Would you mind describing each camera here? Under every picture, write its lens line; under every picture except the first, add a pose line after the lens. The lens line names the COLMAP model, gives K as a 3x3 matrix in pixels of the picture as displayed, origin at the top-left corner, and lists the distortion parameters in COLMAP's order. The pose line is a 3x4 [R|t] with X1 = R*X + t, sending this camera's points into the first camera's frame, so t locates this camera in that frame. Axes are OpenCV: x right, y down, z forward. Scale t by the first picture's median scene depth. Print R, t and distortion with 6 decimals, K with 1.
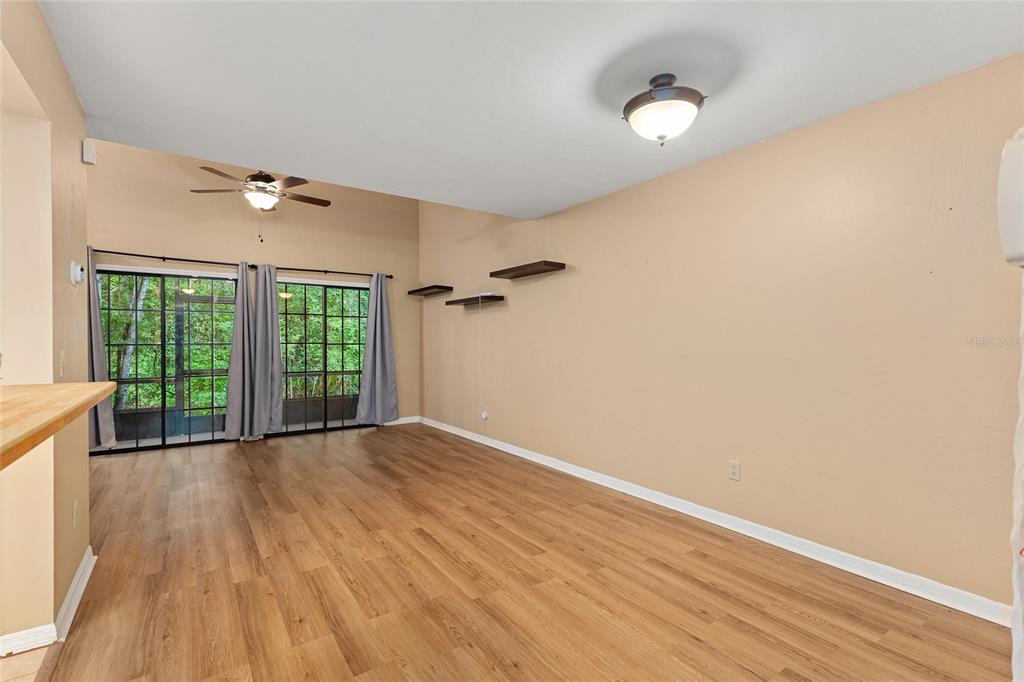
lens RADIAL K [[474.7, 0, 509.8], [0, 474.7, 343.2], [0, 0, 1]] dist [0.001053, -0.001539]
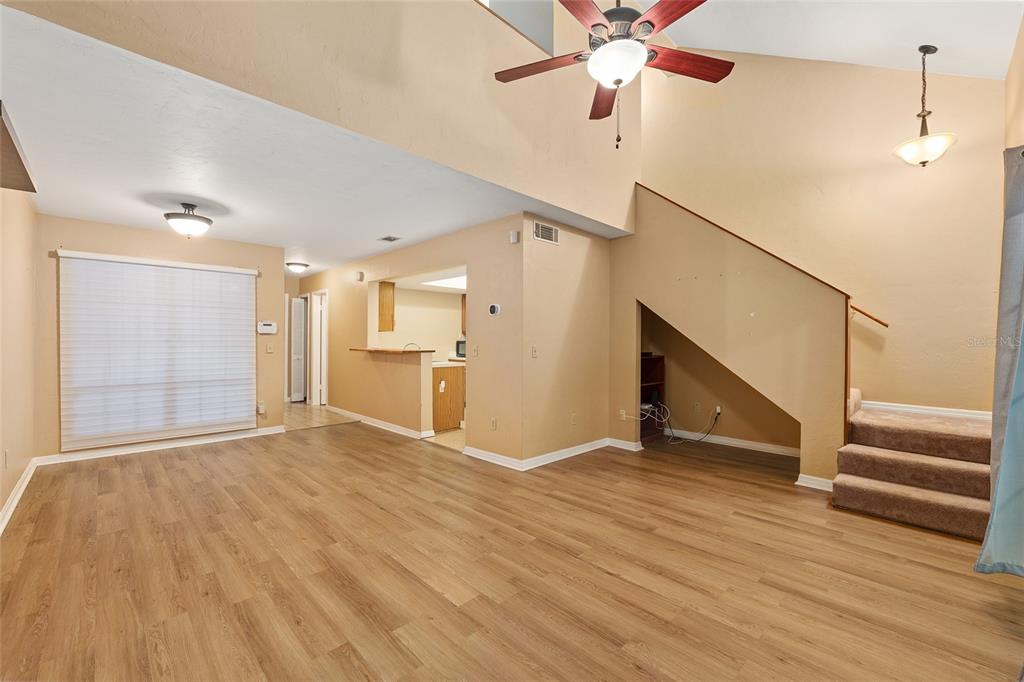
lens RADIAL K [[421.4, 0, 509.7], [0, 421.4, 343.5], [0, 0, 1]] dist [-0.011624, 0.000556]
pose [[-0.984761, -0.004777, -0.173849, -0.289749], [-0.006210, 0.999951, 0.007700, -0.005299], [0.173803, 0.008662, -0.984742, 1.251159]]
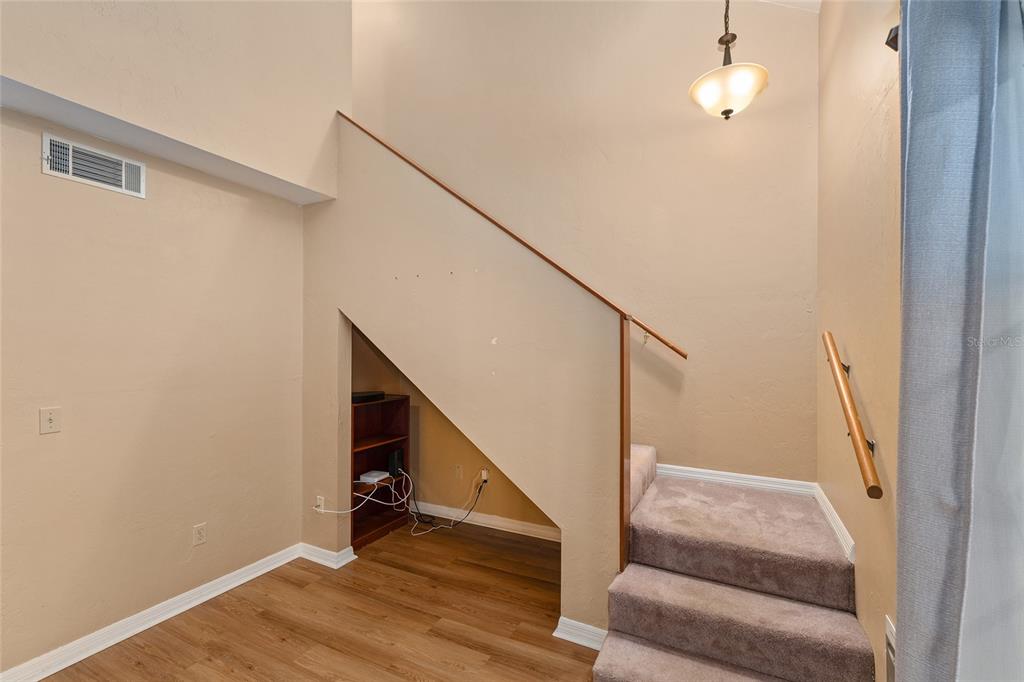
lens RADIAL K [[447.7, 0, 509.0], [0, 447.7, 347.2], [0, 0, 1]] dist [-0.003366, 0.000039]
pose [[-0.876127, -0.000688, -0.482080, -0.634174], [-0.001772, 0.999997, 0.001793, -0.048831], [0.482078, 0.002425, -0.876125, 1.006599]]
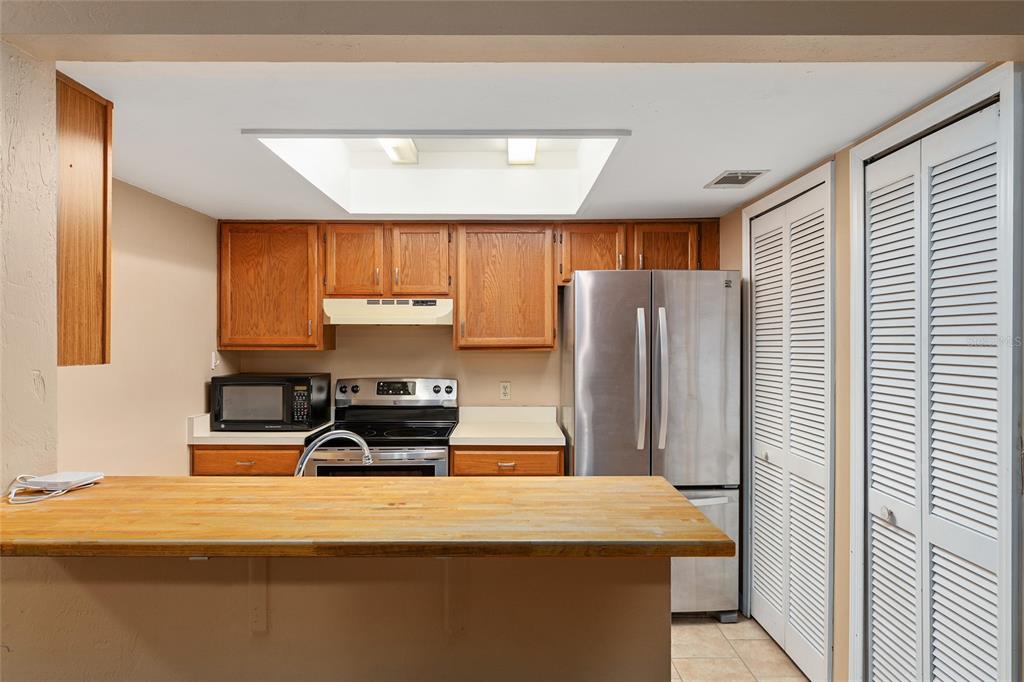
lens RADIAL K [[610.5, 0, 521.6], [0, 610.5, 339.7], [0, 0, 1]] dist [0.004716, 0.003744]
pose [[-0.562301, 0.004883, -0.826918, -0.009576], [0.002475, 0.999988, 0.004223, -0.045574], [0.826929, 0.000328, -0.562307, 0.316197]]
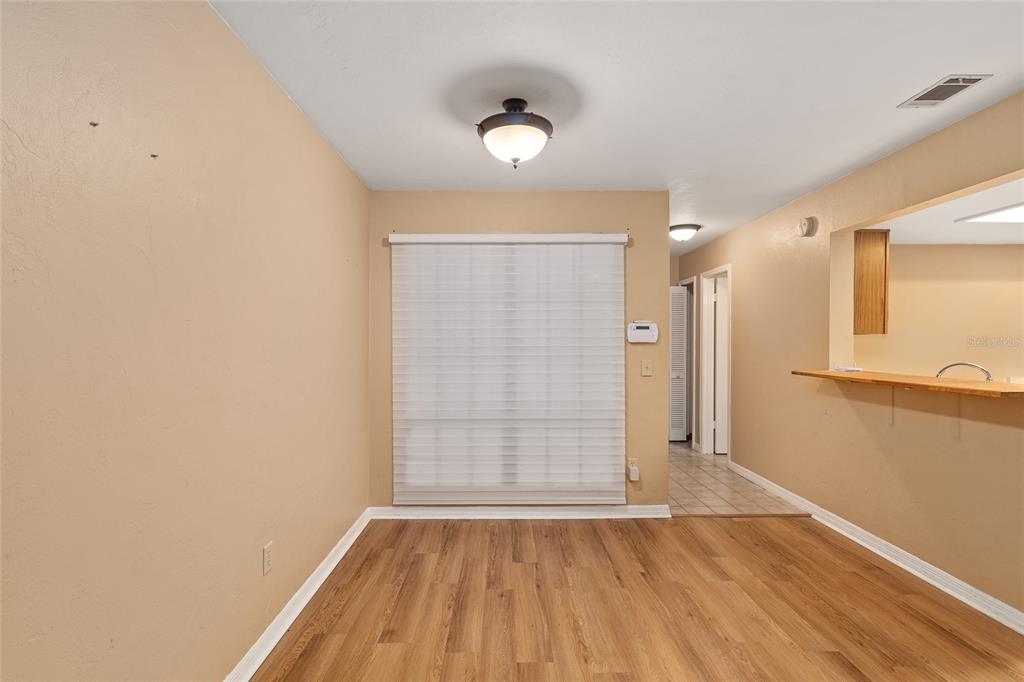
lens RADIAL K [[481.4, 0, 506.5], [0, 481.4, 343.7], [0, 0, 1]] dist [0.001420, -0.001123]
pose [[-0.825948, -0.000684, 0.563746, -0.104796], [0.000400, 0.999998, 0.001798, -0.018306], [-0.563746, 0.001711, -0.825946, 0.796426]]
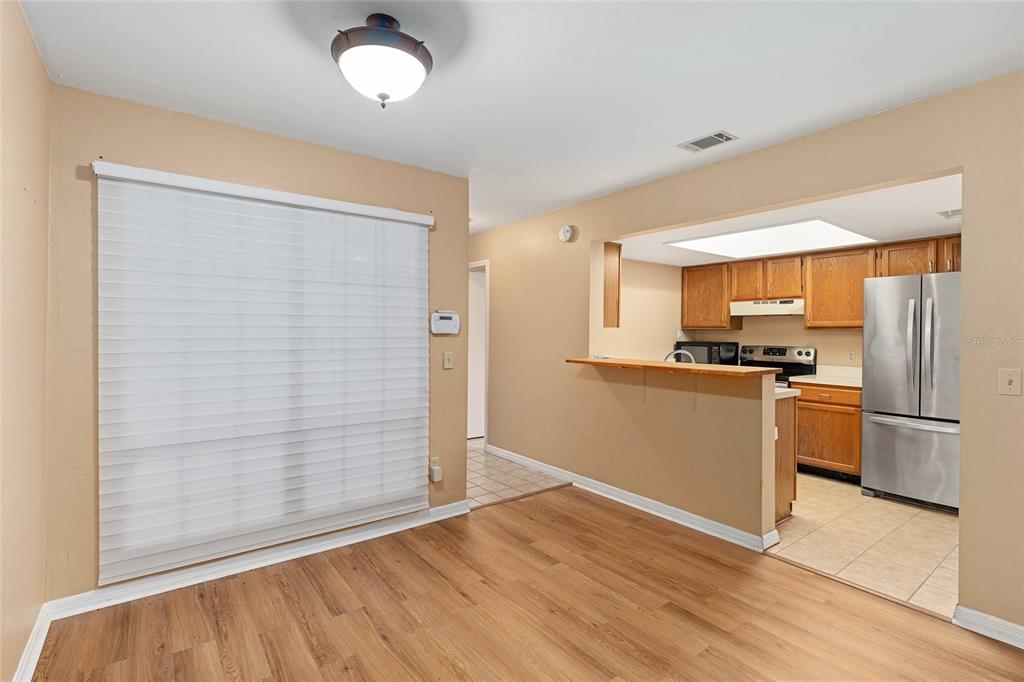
lens RADIAL K [[474.7, 0, 509.3], [0, 474.7, 334.9], [0, 0, 1]] dist [0.001053, -0.001539]
pose [[-0.999445, -0.005597, -0.032841, 0.058119], [-0.005739, 0.999975, 0.004234, -0.020348], [0.032817, 0.004420, -0.999452, 0.763807]]
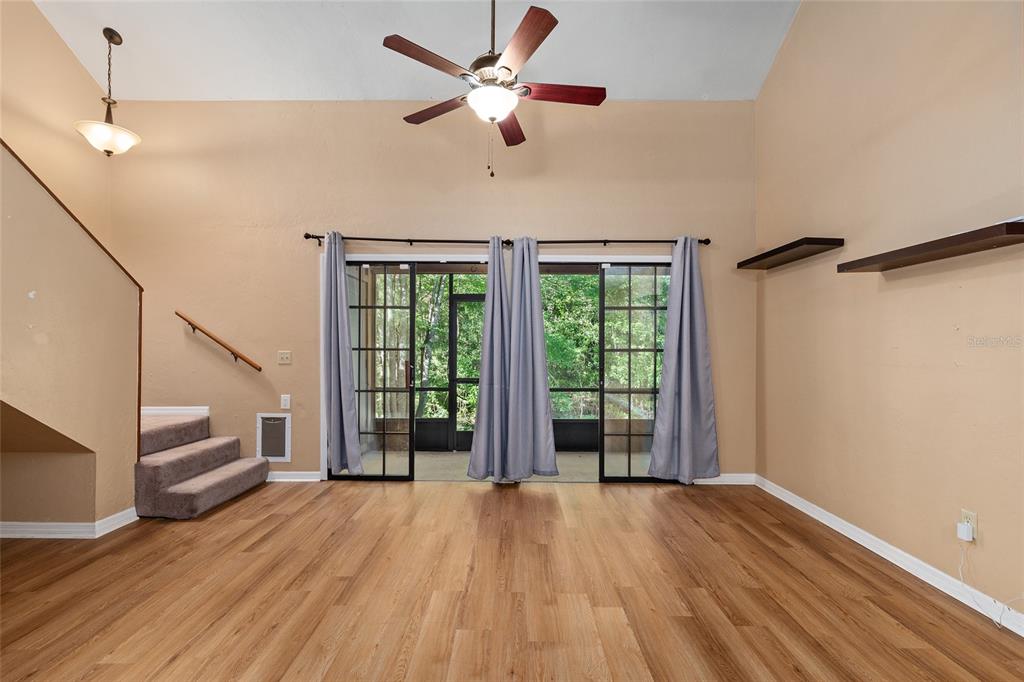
lens RADIAL K [[447.7, 0, 506.6], [0, 447.7, 346.8], [0, 0, 1]] dist [-0.003366, 0.000039]
pose [[0.815374, 0.006472, -0.578898, -0.164704], [-0.008327, 0.999965, -0.000549, -0.003427], [0.578875, 0.005268, 0.815399, 0.493964]]
